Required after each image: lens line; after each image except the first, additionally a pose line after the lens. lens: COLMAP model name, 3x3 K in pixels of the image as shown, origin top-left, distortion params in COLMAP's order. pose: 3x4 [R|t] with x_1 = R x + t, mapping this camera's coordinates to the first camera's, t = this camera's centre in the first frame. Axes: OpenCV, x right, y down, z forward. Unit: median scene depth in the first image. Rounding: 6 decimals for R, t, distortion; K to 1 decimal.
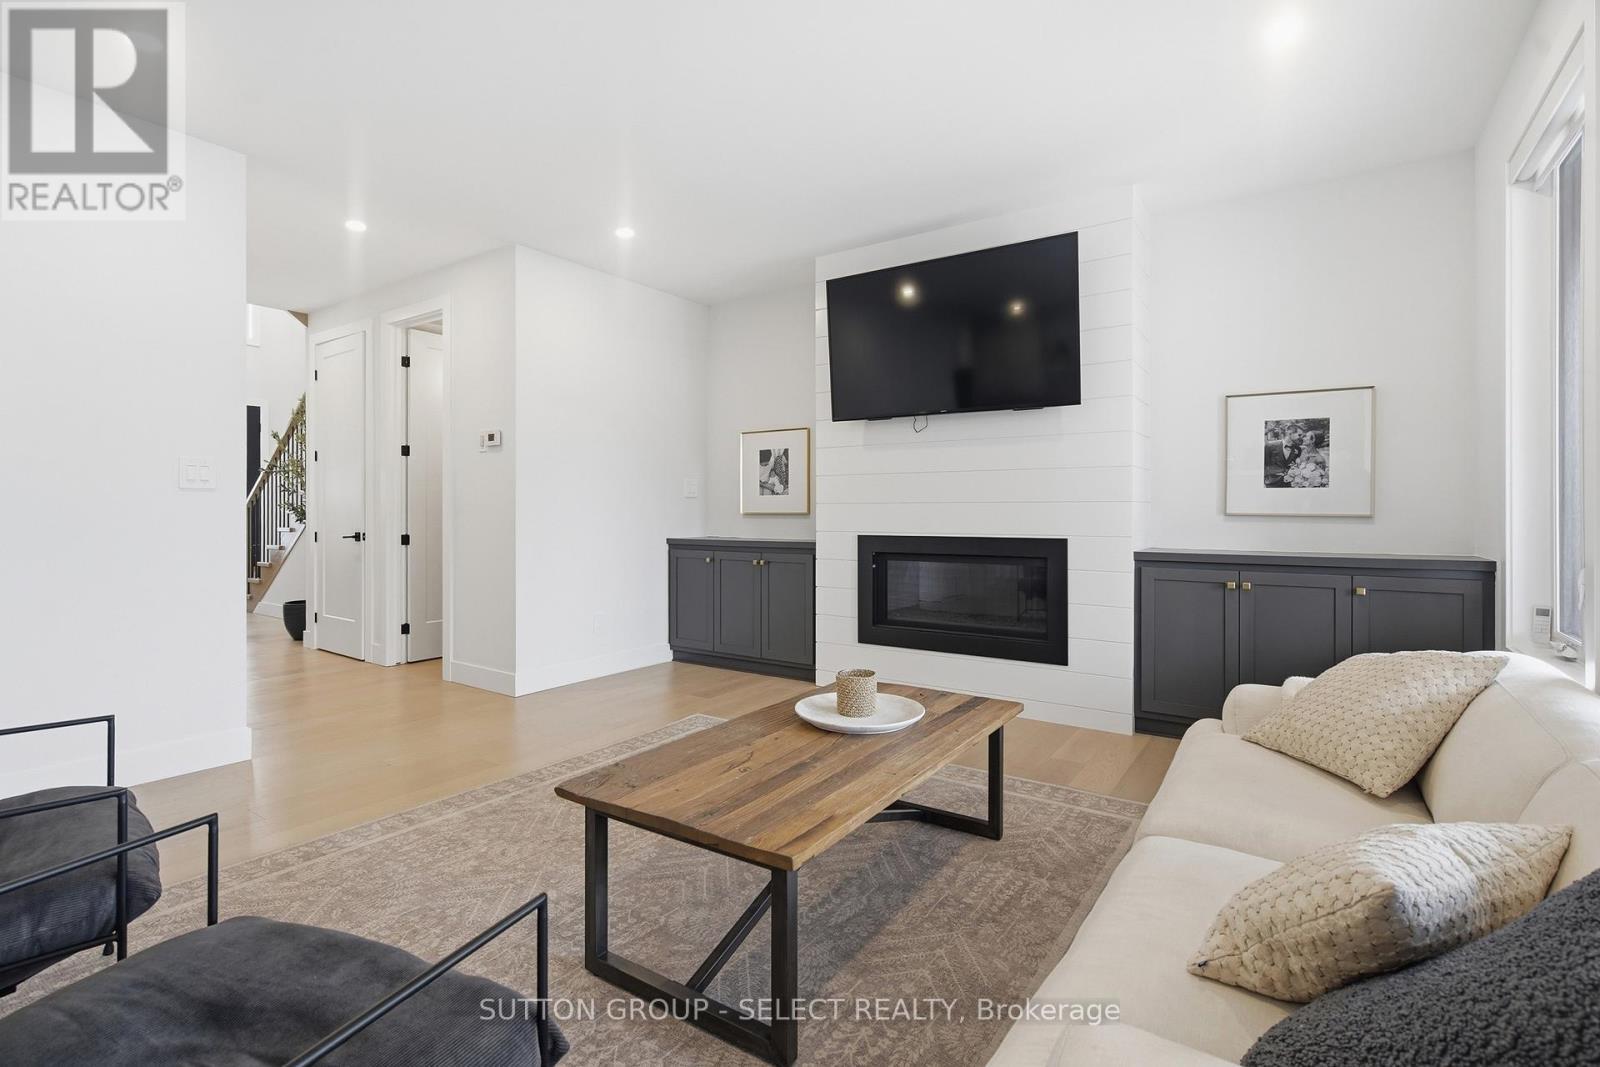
lens RADIAL K [[747.7, 0, 800.3], [0, 747.7, 503.7], [0, 0, 1]] dist [-0.002575, -0.000146]
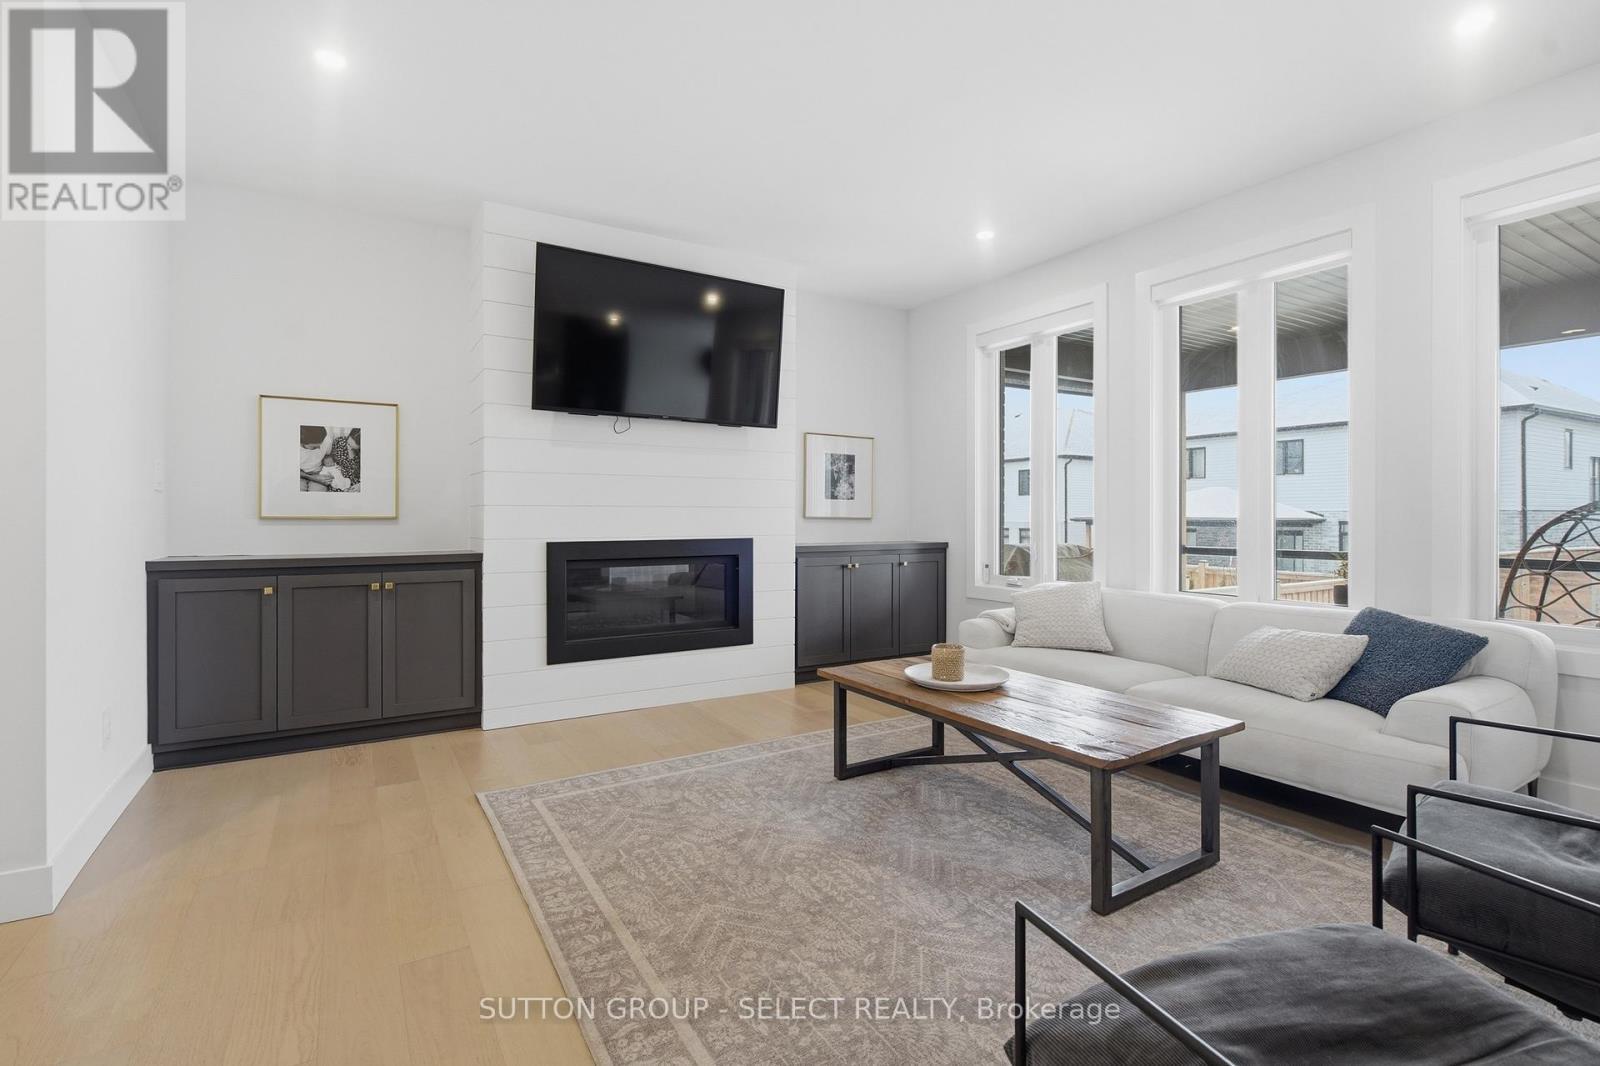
lens RADIAL K [[740.5, 0, 795.9], [0, 740.5, 515.6], [0, 0, 1]] dist [-0.002154, 0.000499]
pose [[0.412982, -0.000912, 0.910739, -0.697723], [-0.010811, 0.999924, 0.005904, 0.002946], [-0.910675, -0.012284, 0.412941, 0.444626]]
